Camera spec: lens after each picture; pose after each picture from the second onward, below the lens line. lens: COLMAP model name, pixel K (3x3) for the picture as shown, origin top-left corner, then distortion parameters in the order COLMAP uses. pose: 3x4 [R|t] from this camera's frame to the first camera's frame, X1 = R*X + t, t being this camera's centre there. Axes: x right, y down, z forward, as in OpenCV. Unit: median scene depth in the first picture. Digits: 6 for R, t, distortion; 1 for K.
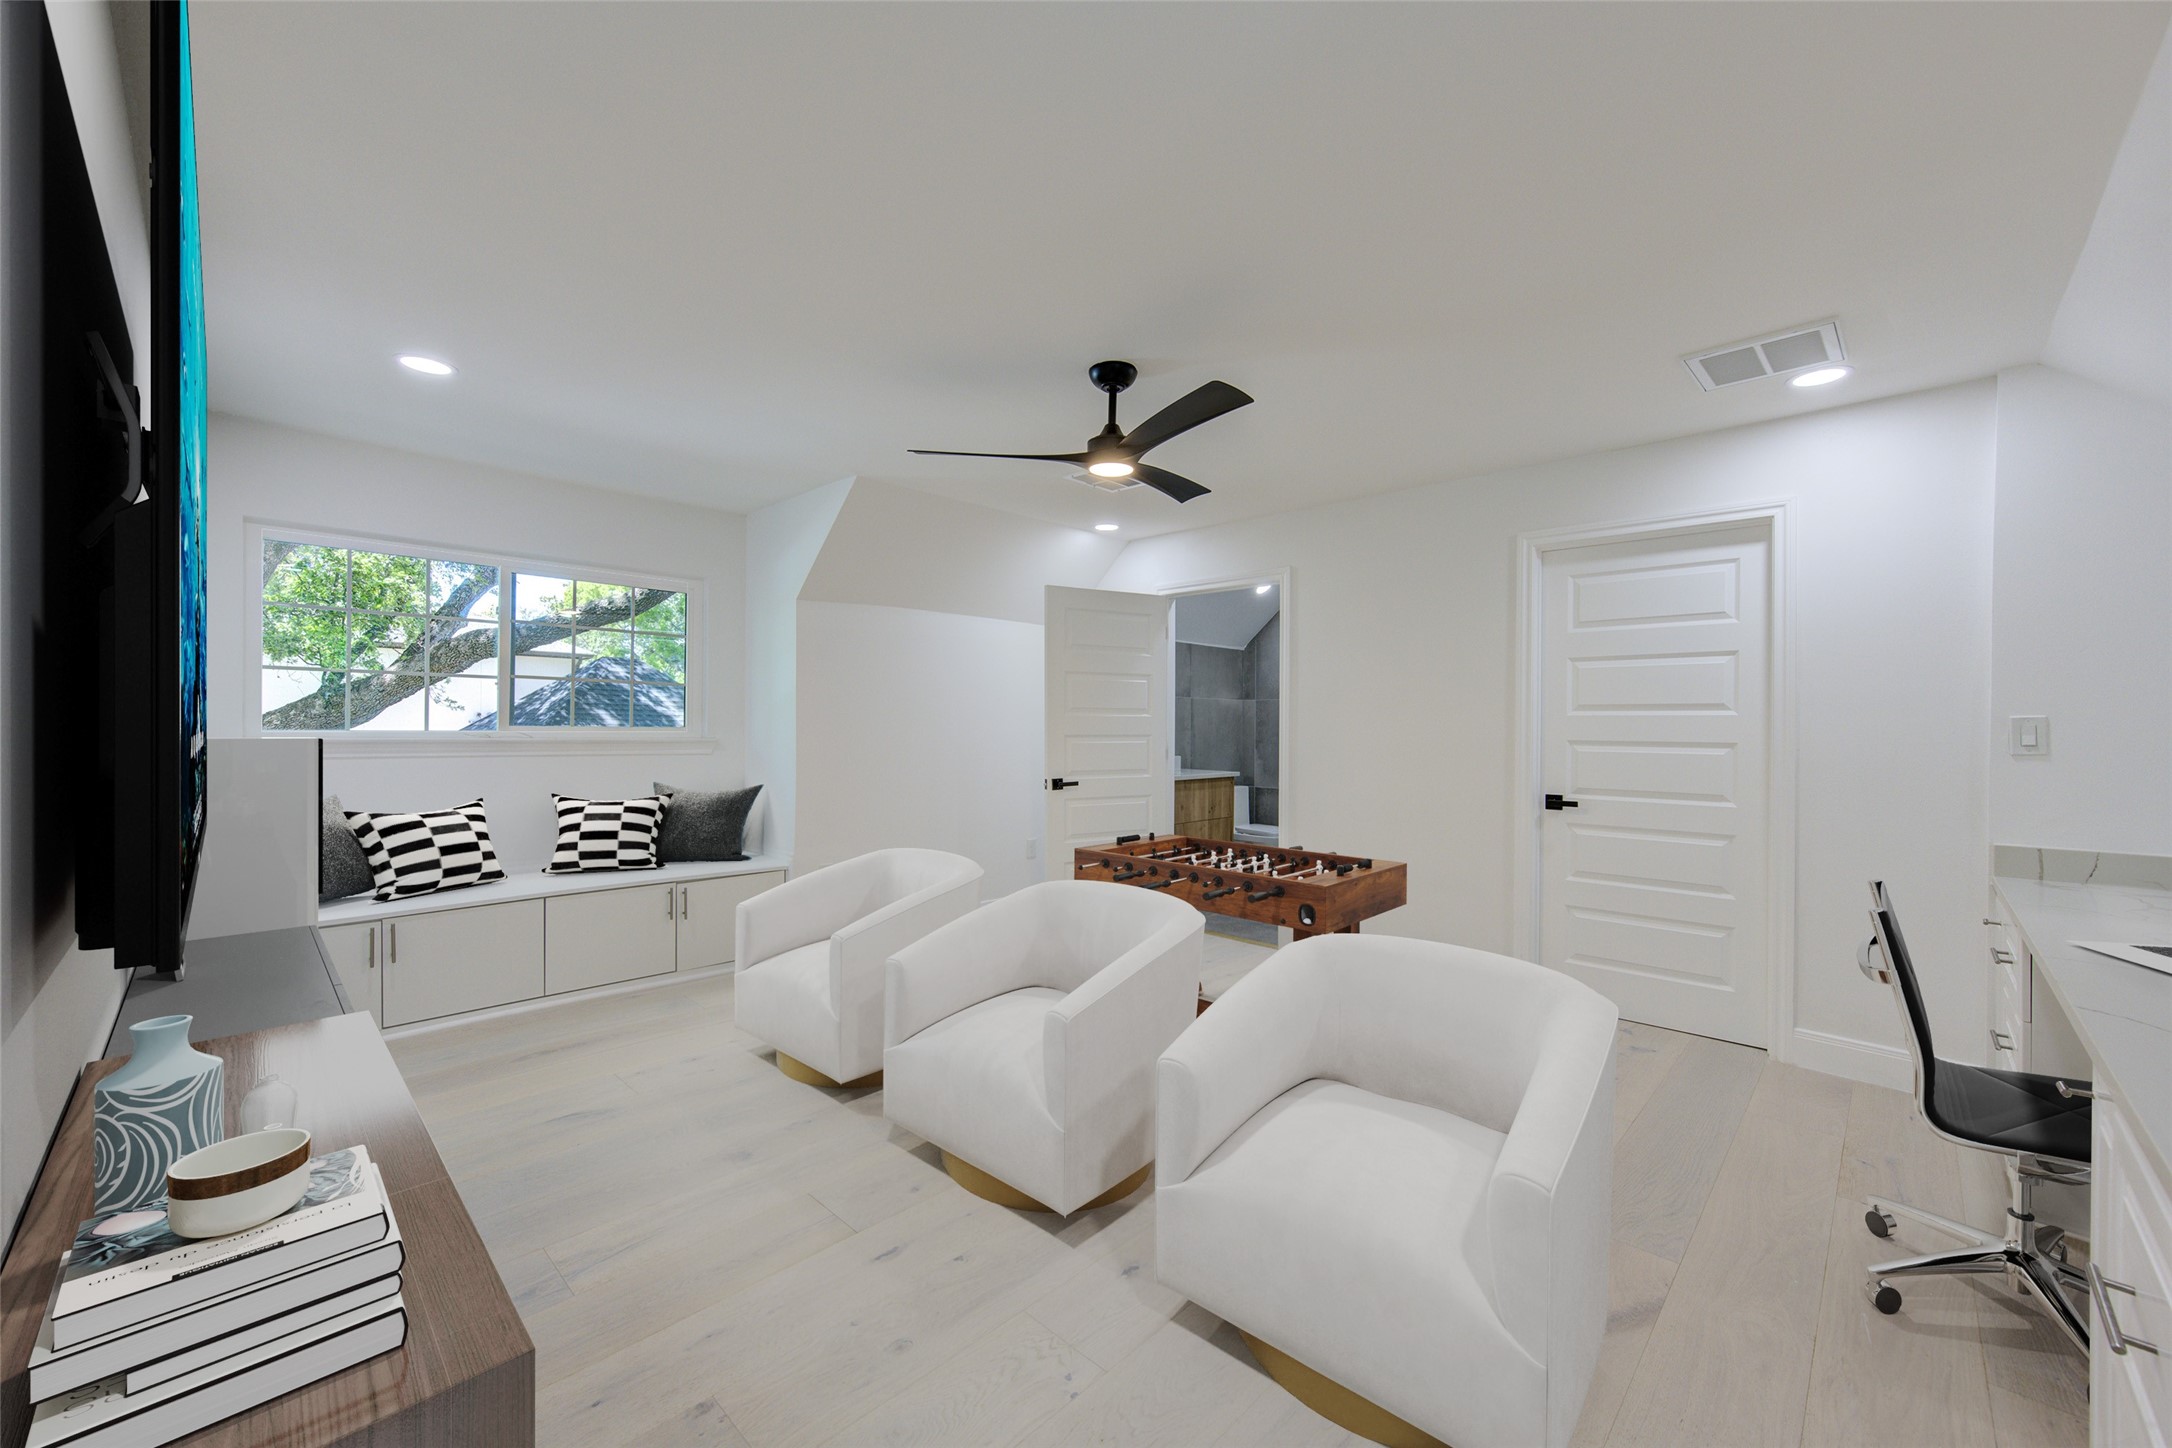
lens RADIAL K [[848.1, 0, 1085.9], [0, 848.1, 733.0], [0, 0, 1]] dist [0.001707, -0.000574]
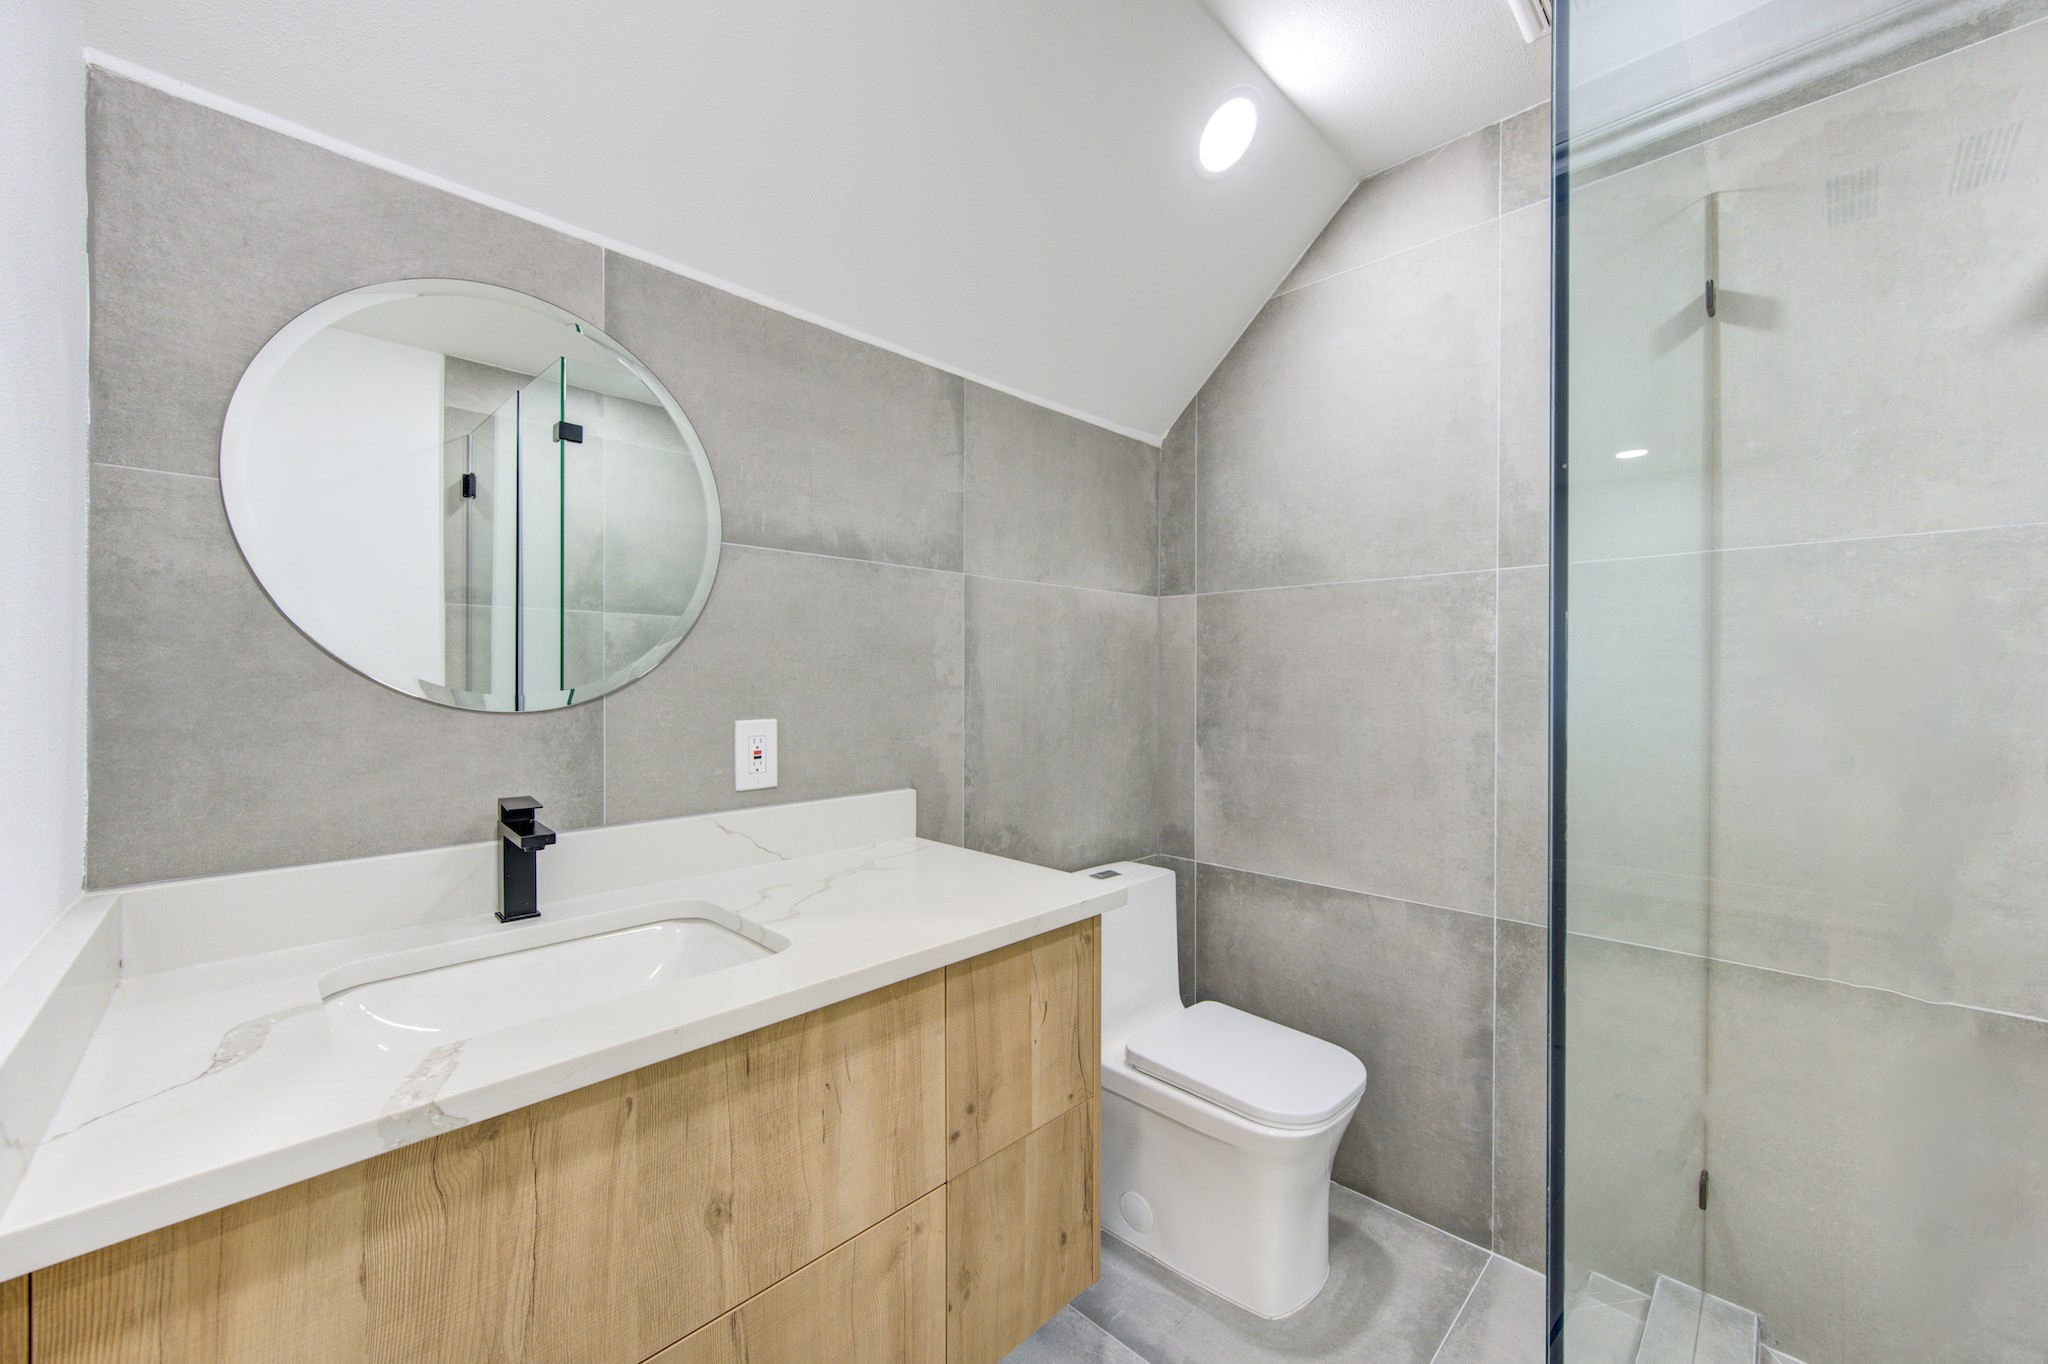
lens RADIAL K [[806.2, 0, 1021.9], [0, 806.2, 674.0], [0, 0, 1]] dist [0.000752, -0.000187]
pose [[0.999912, -0.002376, -0.013042, 0.137859], [0.002270, 0.999965, -0.008102, -0.006393], [0.013061, 0.008072, 0.999882, 0.693714]]
